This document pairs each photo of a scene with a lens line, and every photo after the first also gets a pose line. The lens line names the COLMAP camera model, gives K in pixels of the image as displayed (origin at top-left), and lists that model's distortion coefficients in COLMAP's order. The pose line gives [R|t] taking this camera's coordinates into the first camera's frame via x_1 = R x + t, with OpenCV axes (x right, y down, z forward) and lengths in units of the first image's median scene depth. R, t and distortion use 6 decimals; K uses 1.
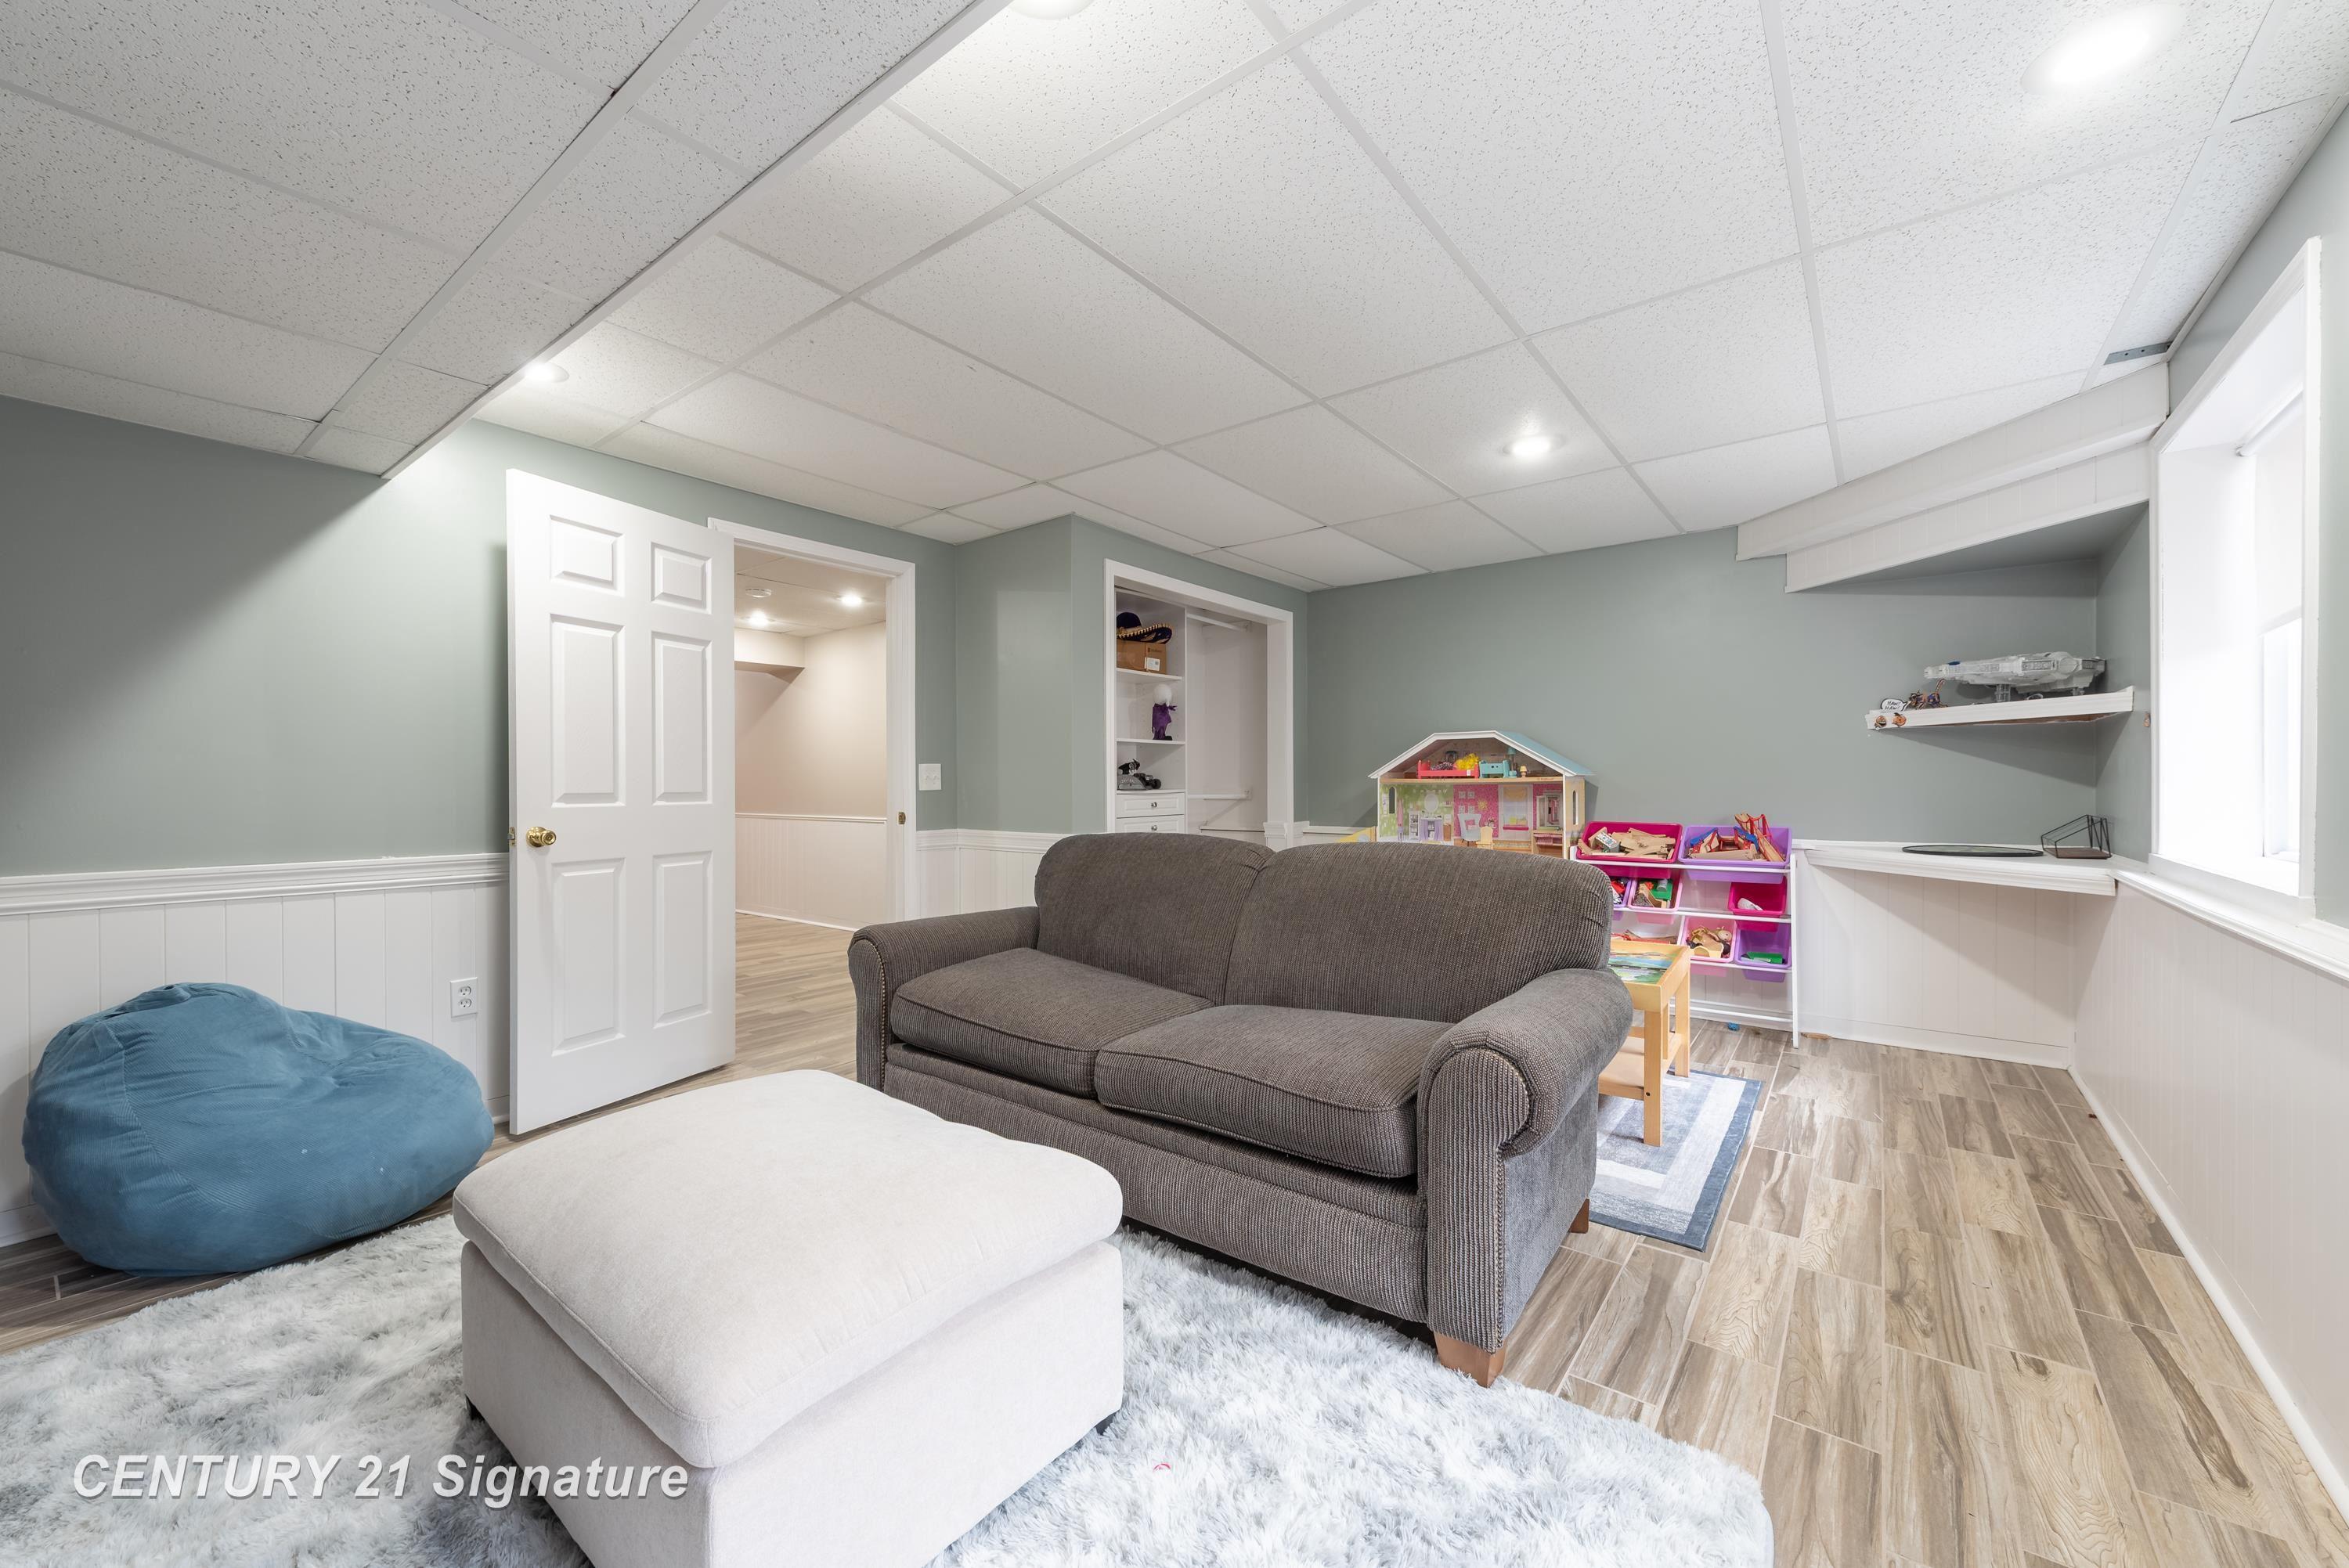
lens RADIAL K [[900.4, 0, 1169.6], [0, 900.4, 791.6], [0, 0, 1]] dist [0.017828, -0.008374]
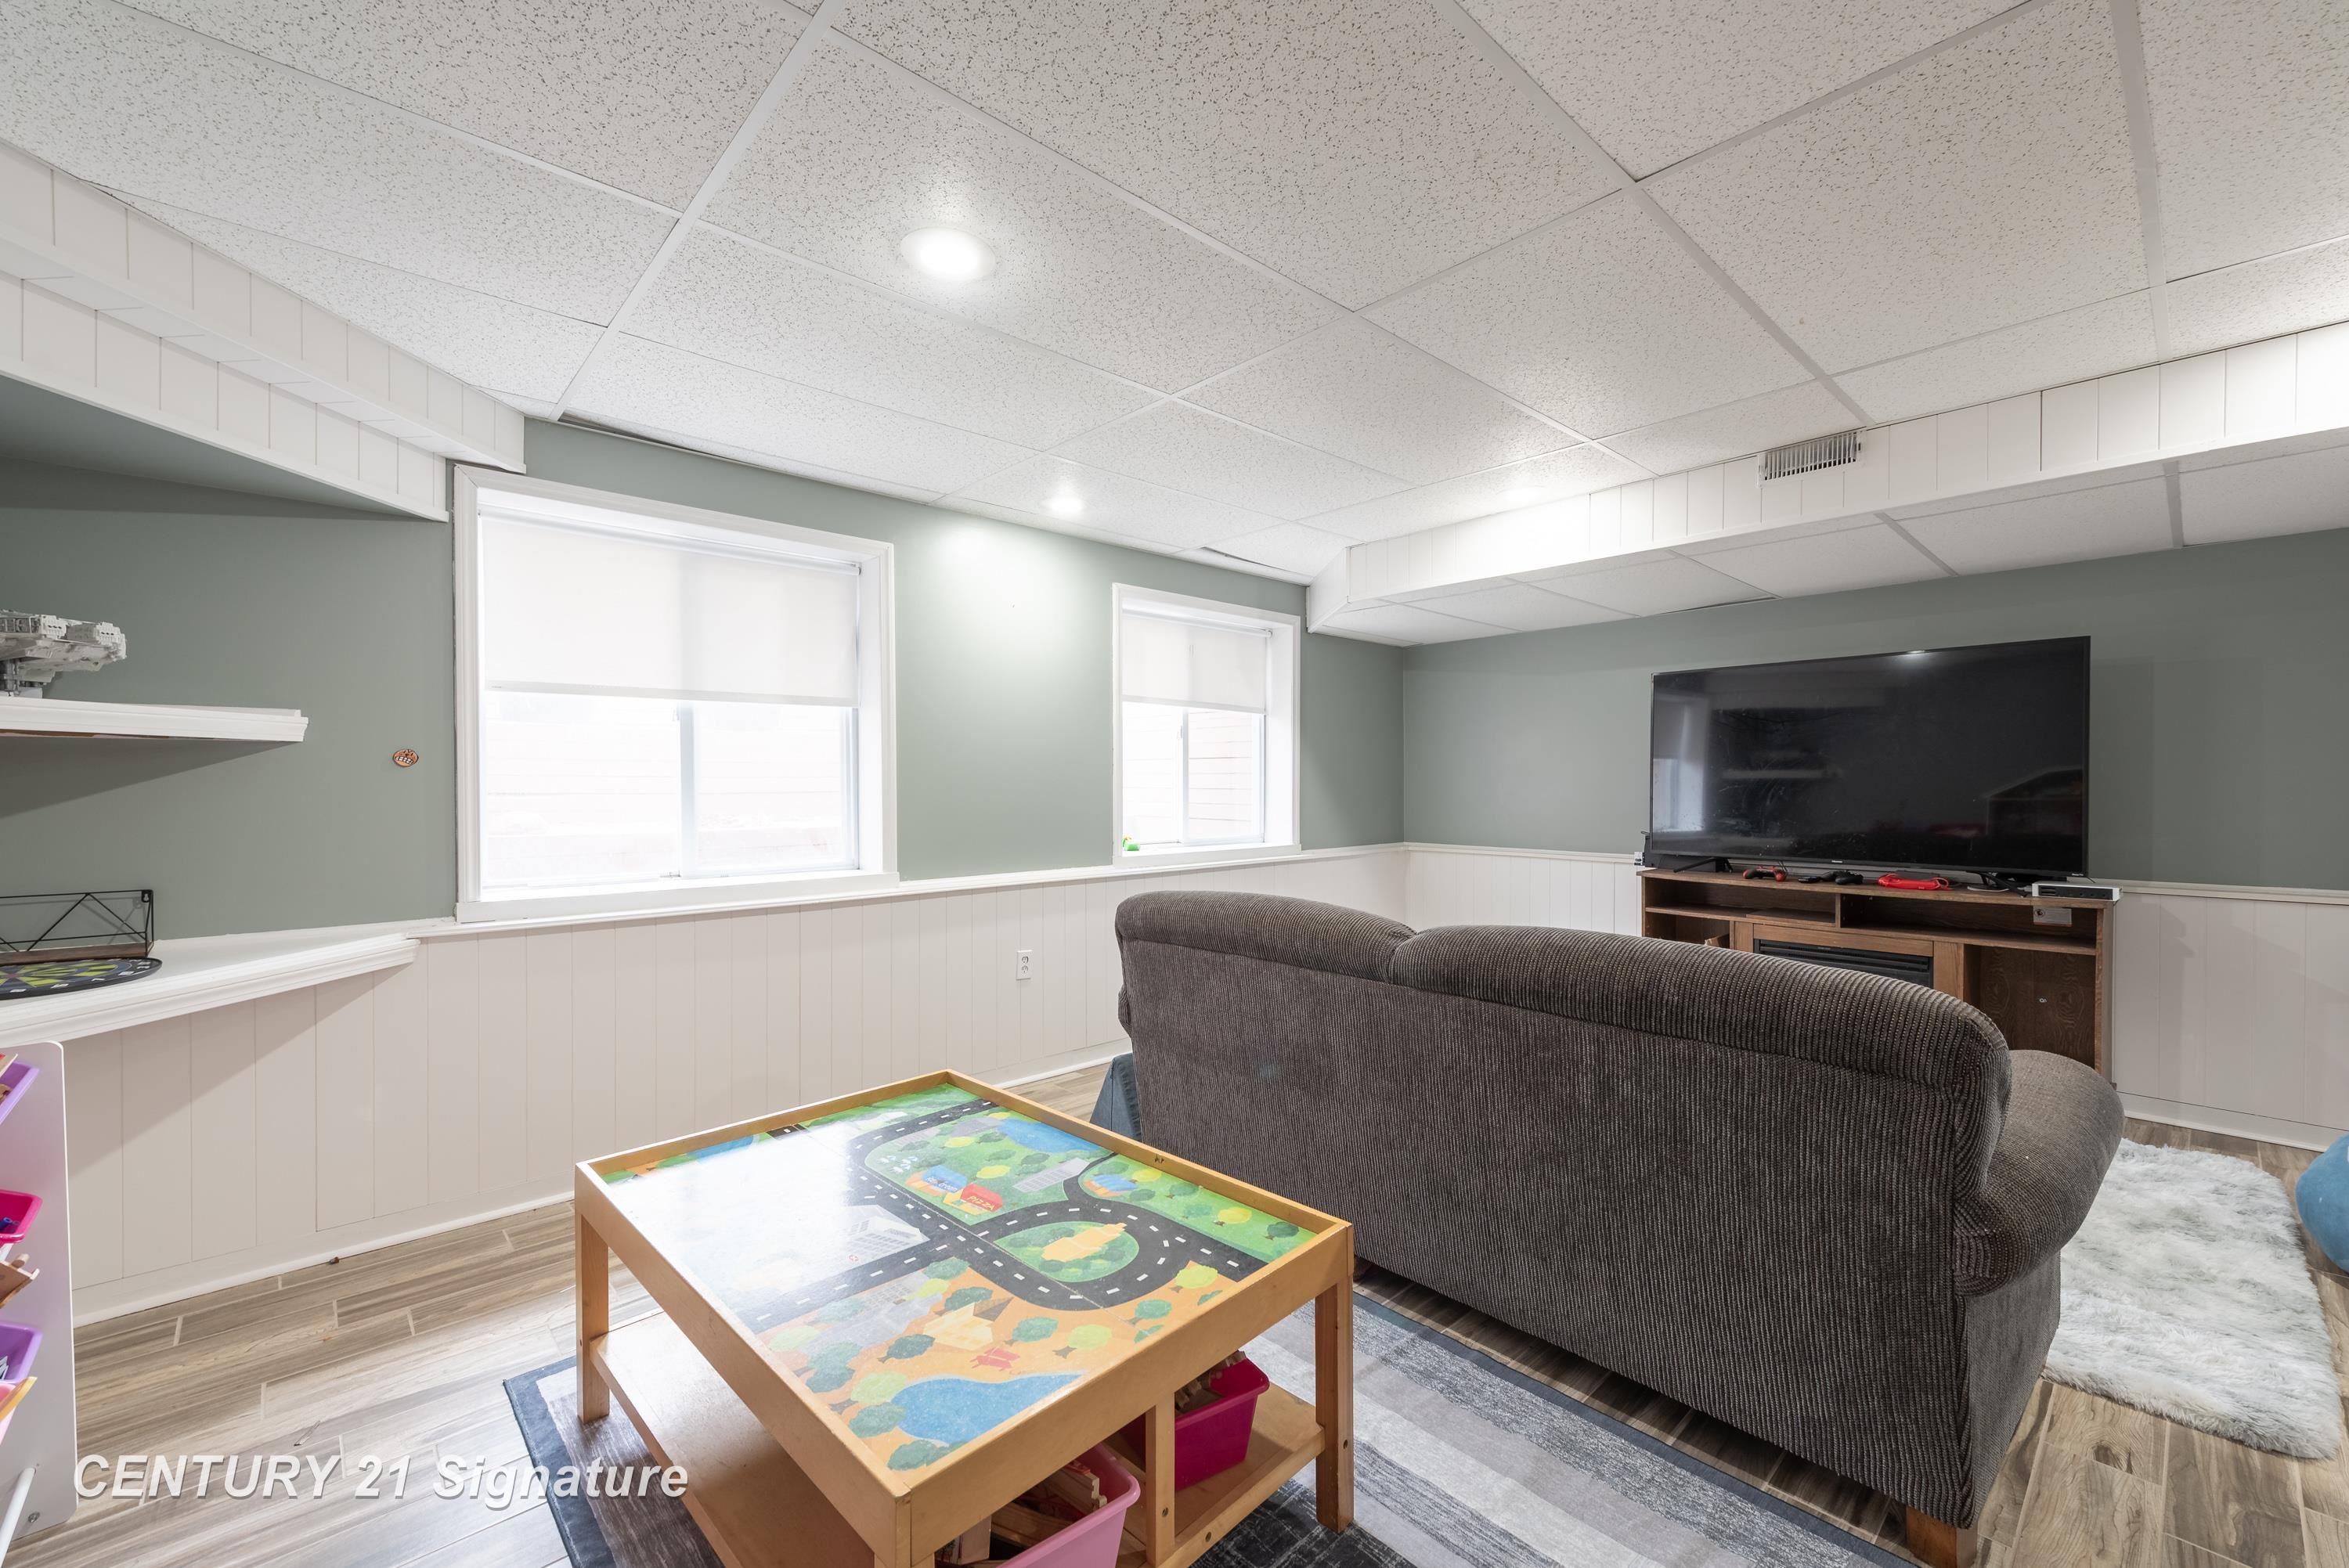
lens RADIAL K [[945.1, 0, 1170.4], [0, 945.1, 793.0], [0, 0, 1]] dist [0.009638, -0.000174]
pose [[-0.986468, 0.002749, 0.163933, 0.121411], [0.005817, 0.999817, 0.018243, -0.038862], [-0.163852, 0.018950, -0.986303, 1.178557]]
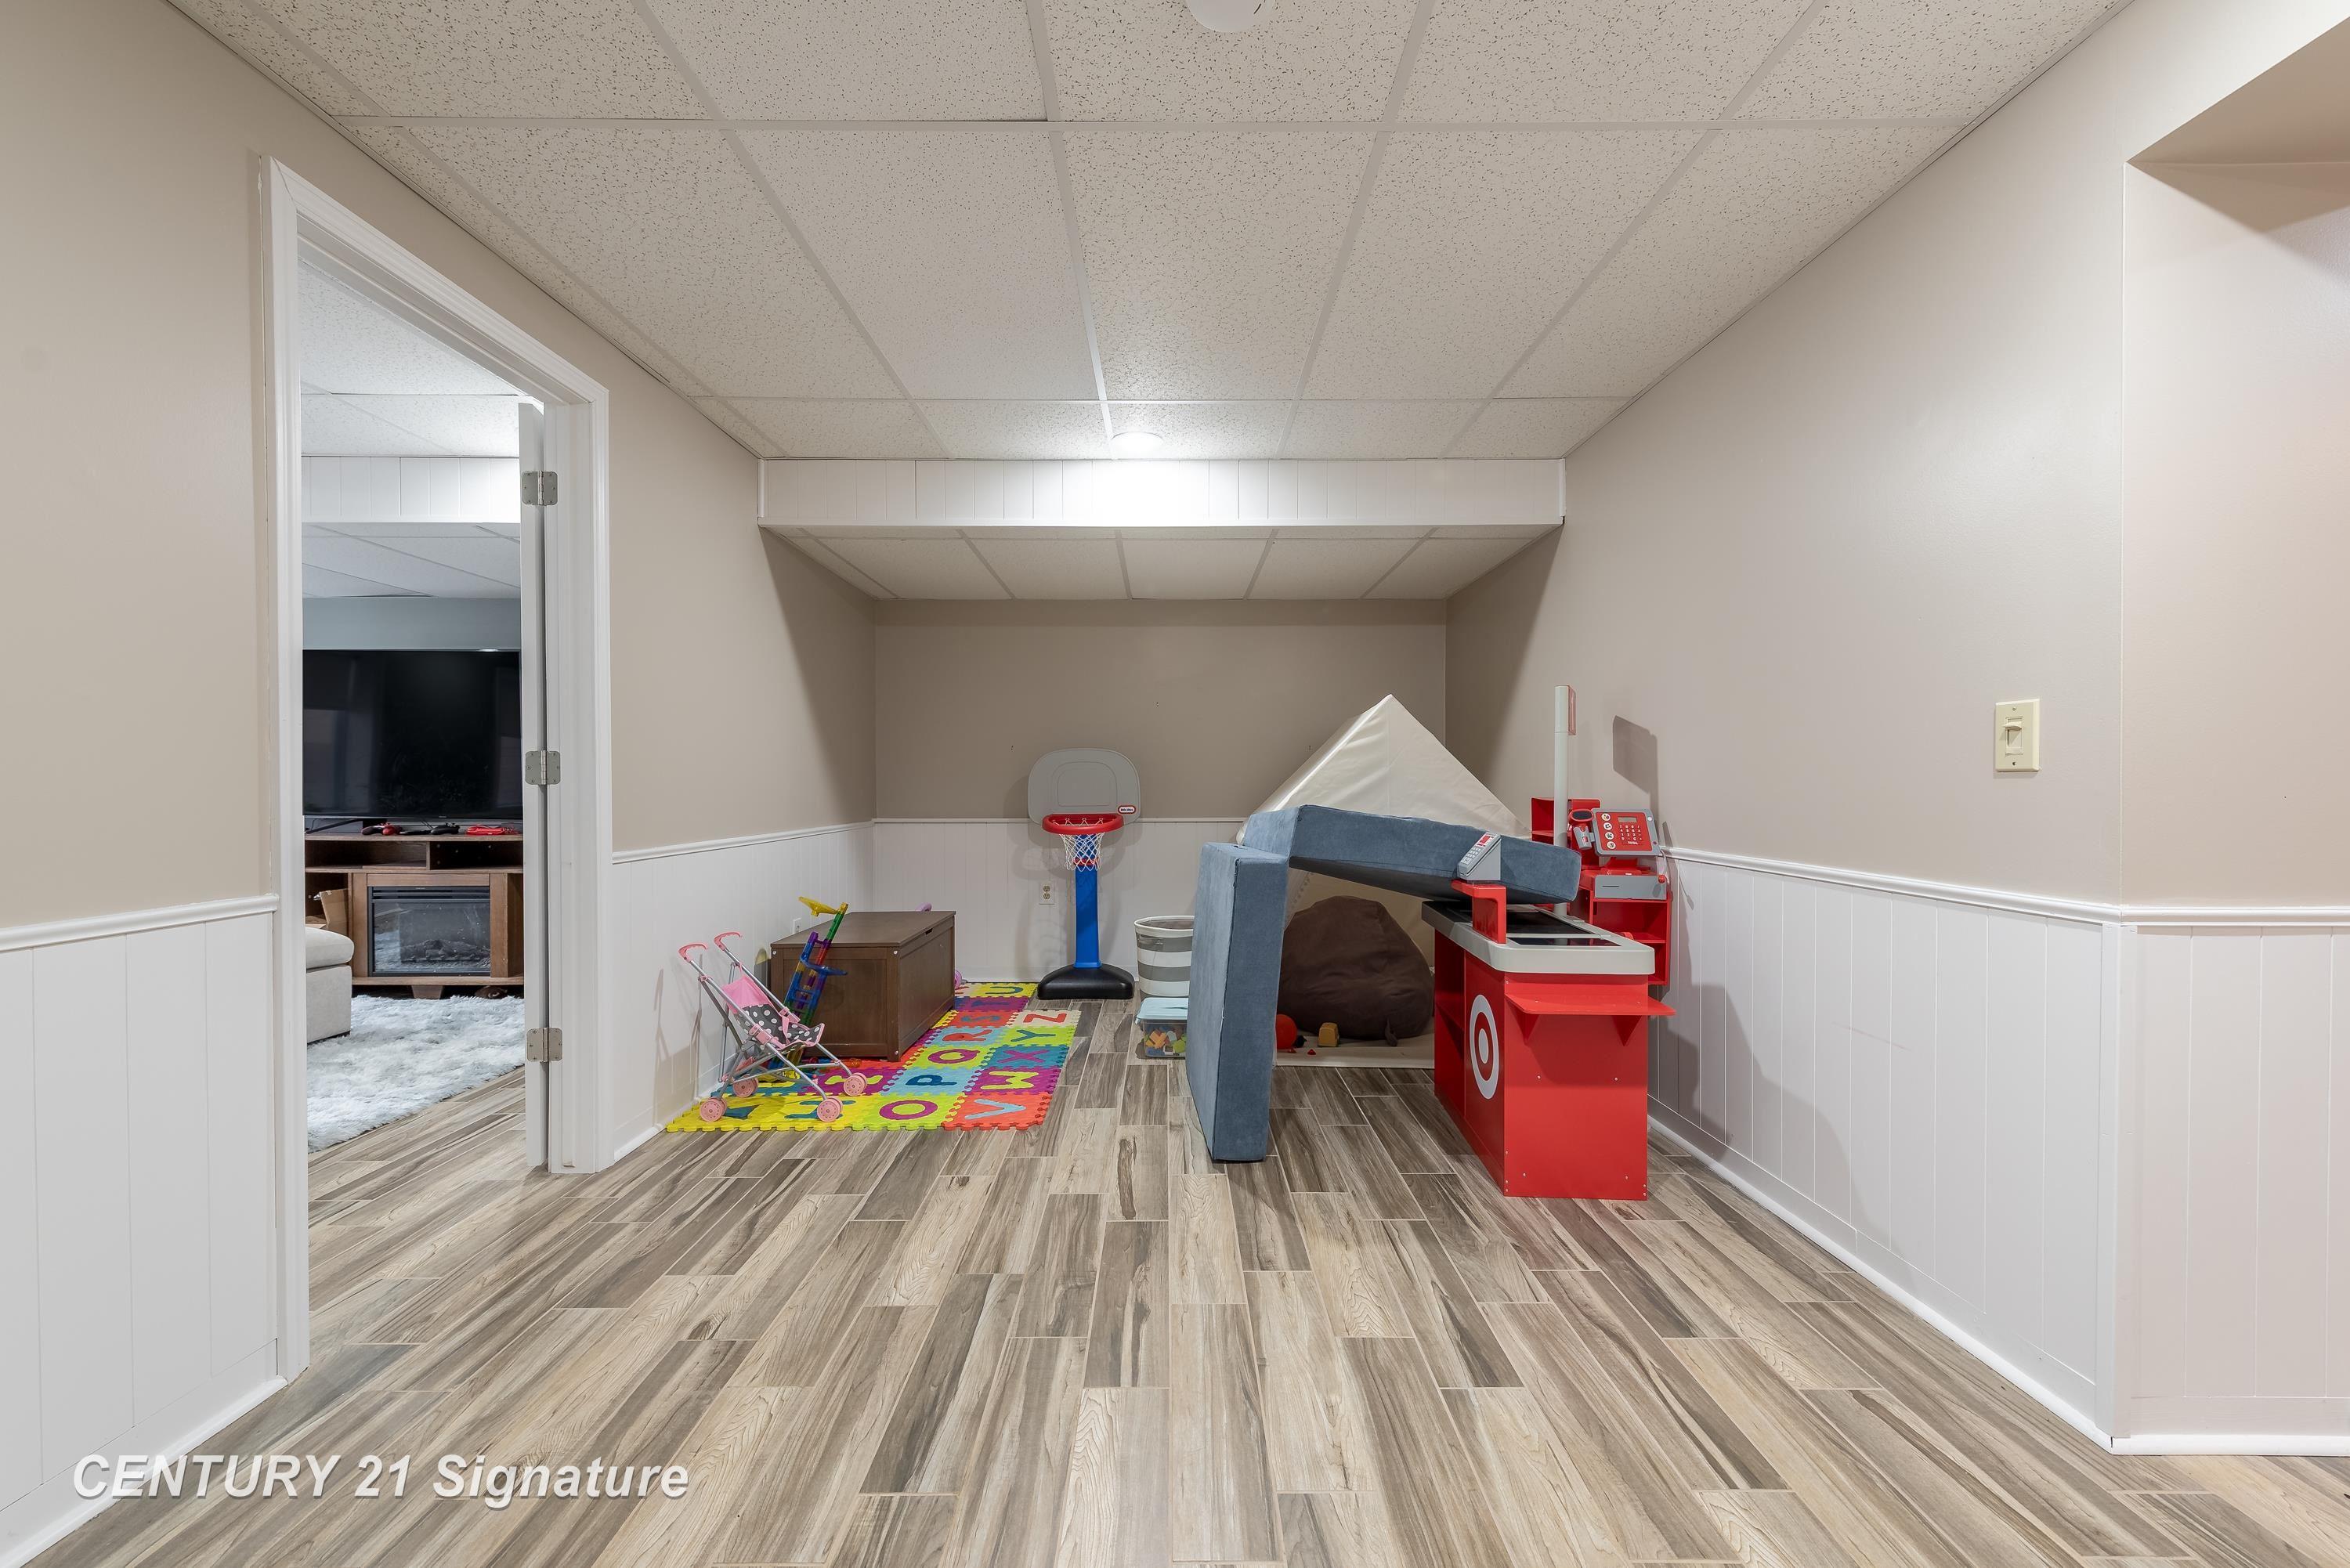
lens RADIAL K [[923.7, 0, 1159.4], [0, 923.7, 790.1], [0, 0, 1]] dist [0.003644, -0.000028]
pose [[-0.791431, 0.006773, -0.611221, -0.362344], [-0.002616, 0.999892, 0.014467, -0.000753], [0.611253, 0.013049, -0.791327, 1.529473]]
